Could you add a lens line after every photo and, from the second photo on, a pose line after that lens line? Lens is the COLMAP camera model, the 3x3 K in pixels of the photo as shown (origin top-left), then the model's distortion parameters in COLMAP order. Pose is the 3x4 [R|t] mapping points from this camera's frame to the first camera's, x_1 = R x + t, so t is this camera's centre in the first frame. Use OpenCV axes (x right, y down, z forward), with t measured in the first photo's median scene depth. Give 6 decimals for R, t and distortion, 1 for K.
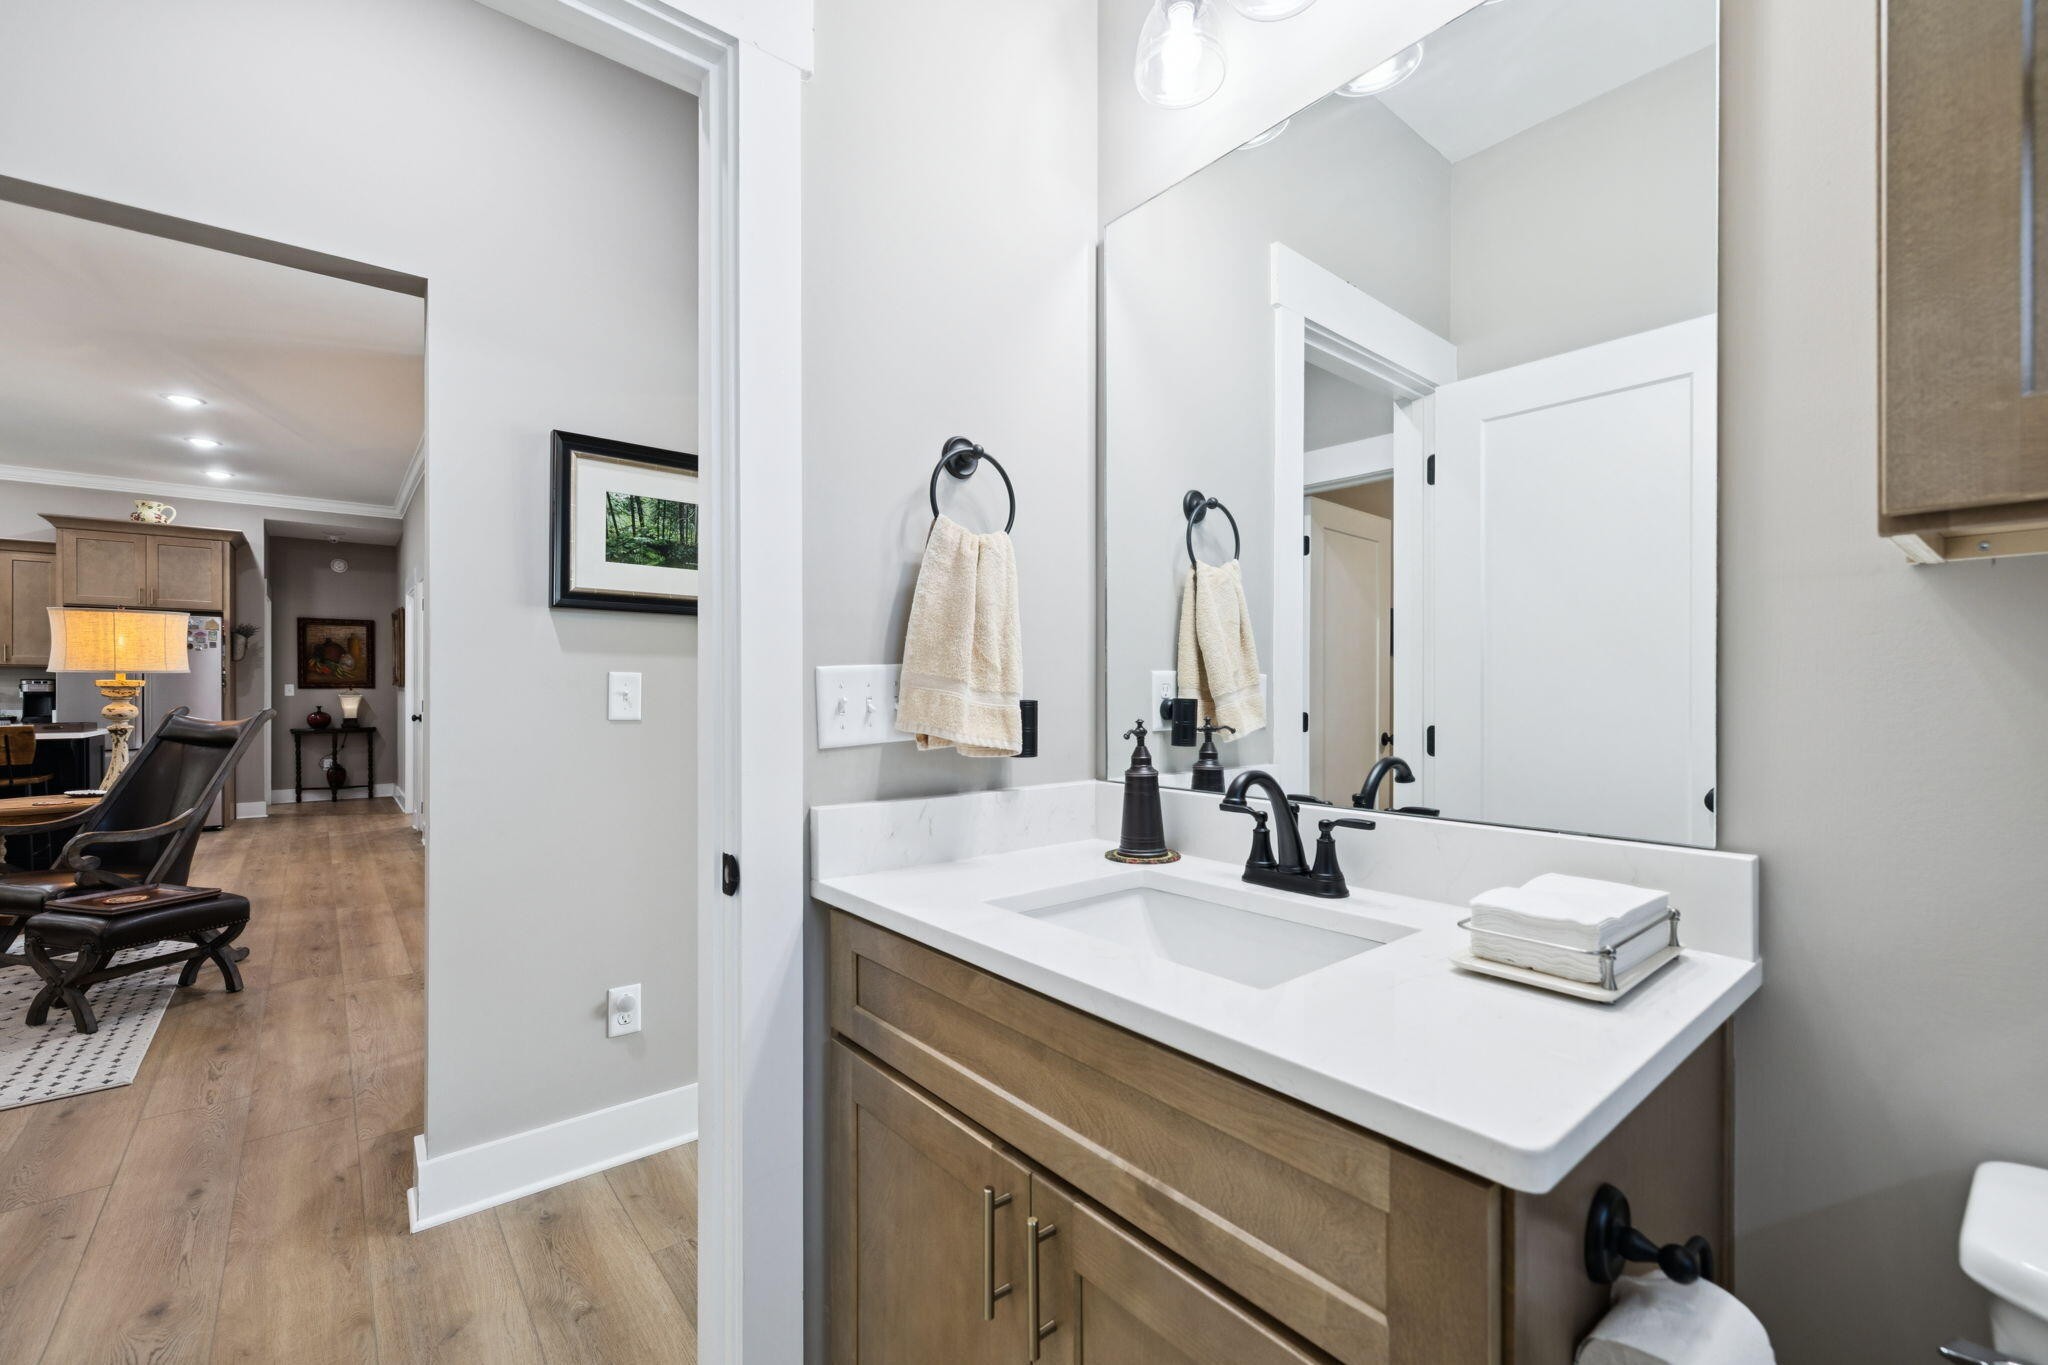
lens RADIAL K [[858.4, 0, 1035.5], [0, 858.4, 670.0], [0, 0, 1]] dist [-0.001280, -0.000719]
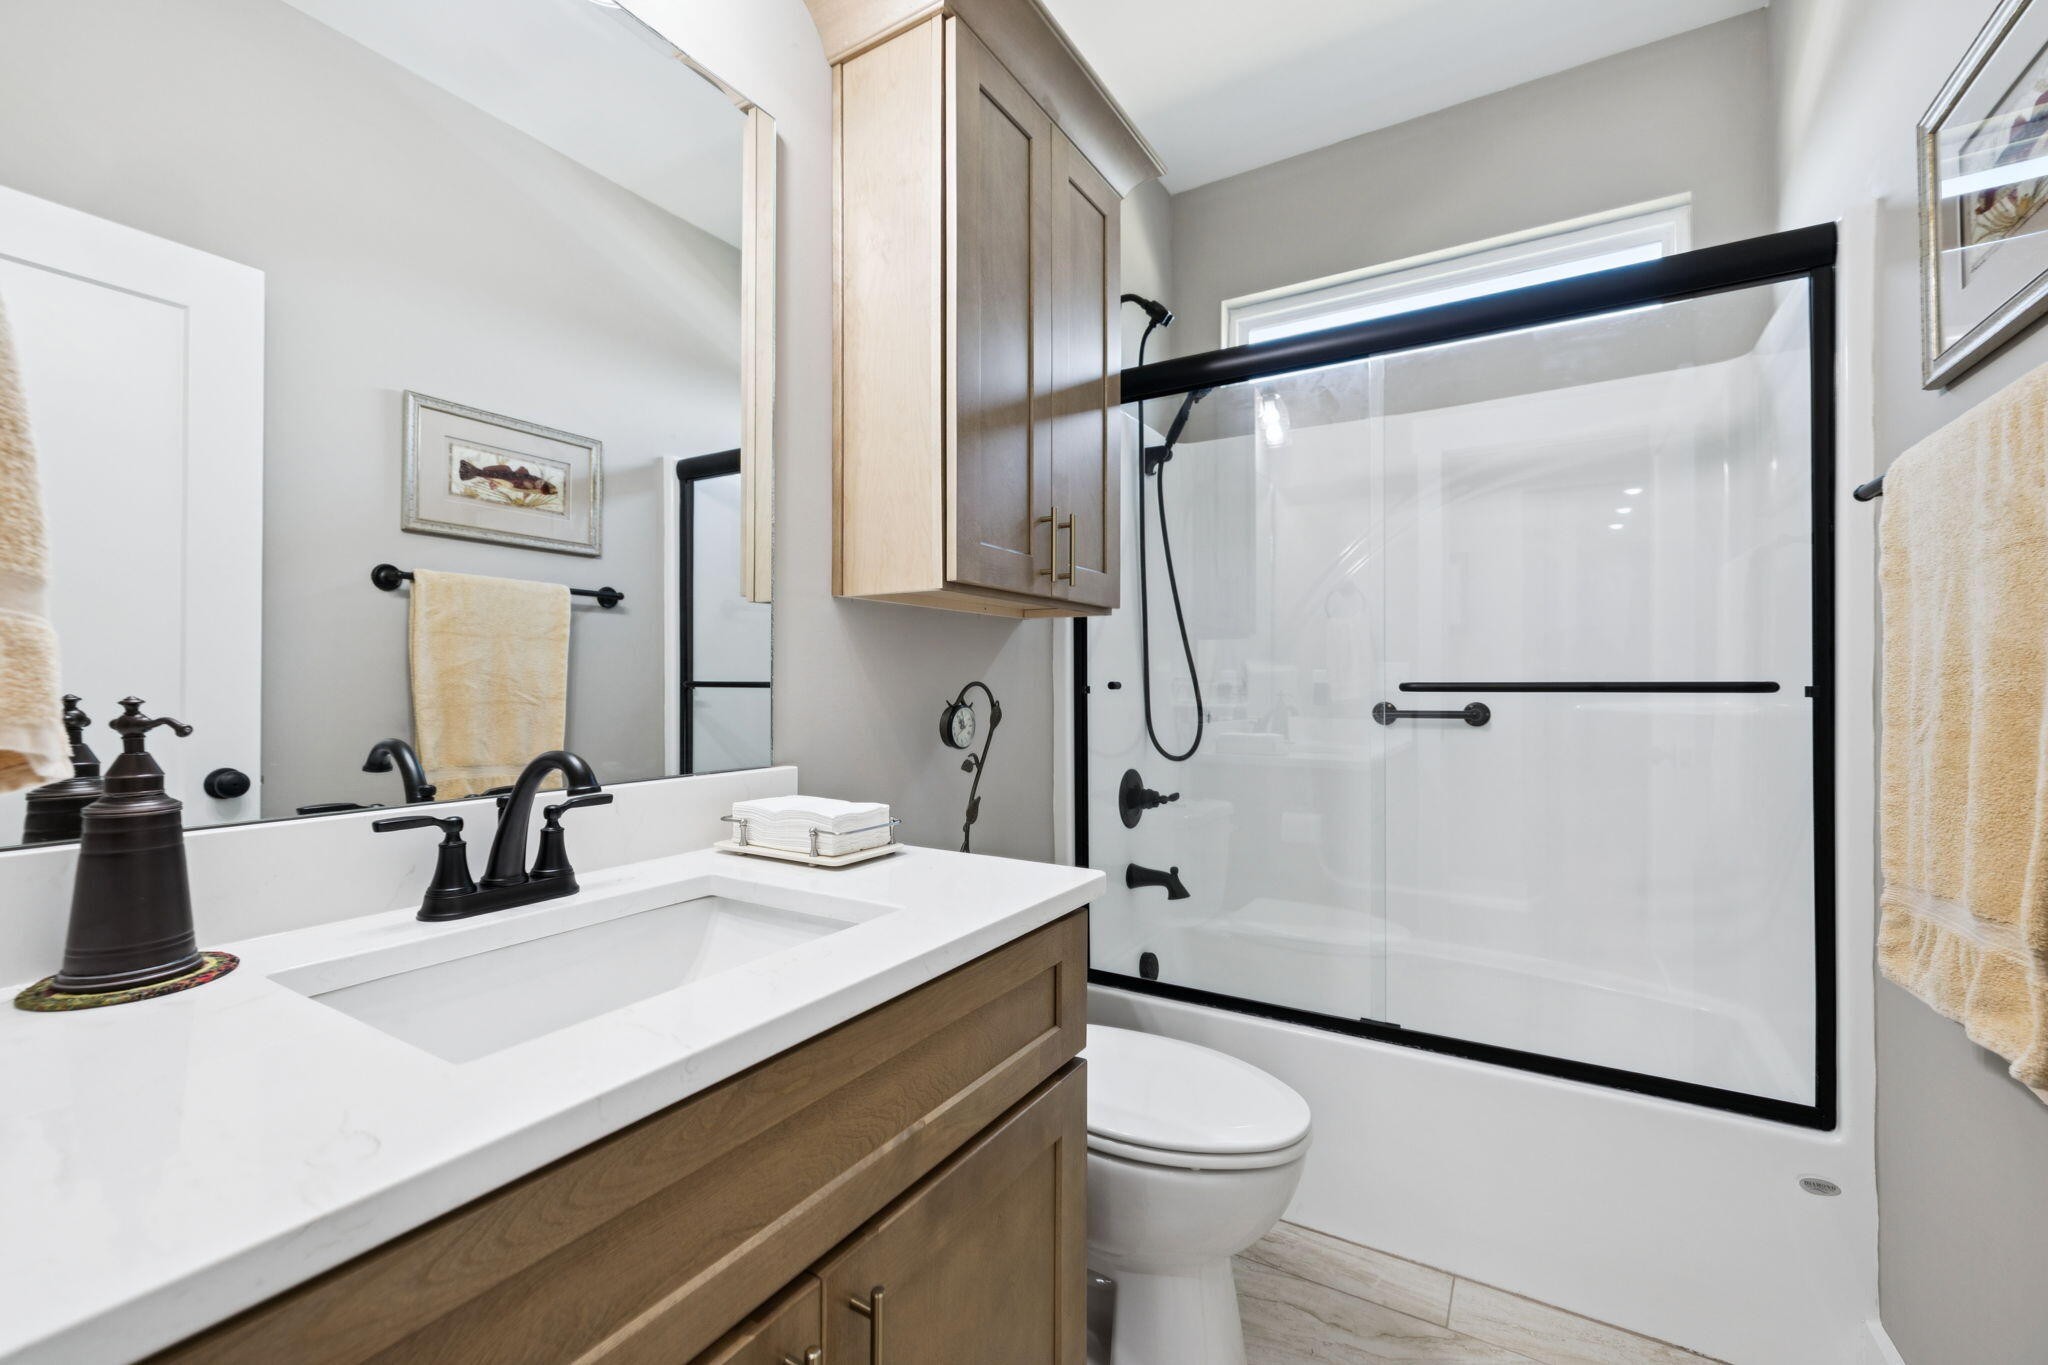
lens RADIAL K [[858.2, 0, 1033.5], [0, 858.2, 692.2], [0, 0, 1]] dist [-0.000311, -0.000240]
pose [[-0.321862, -0.008879, 0.946745, -0.759139], [-0.014149, 0.999889, 0.004567, 0.070837], [-0.946681, -0.011925, -0.321952, 1.062205]]
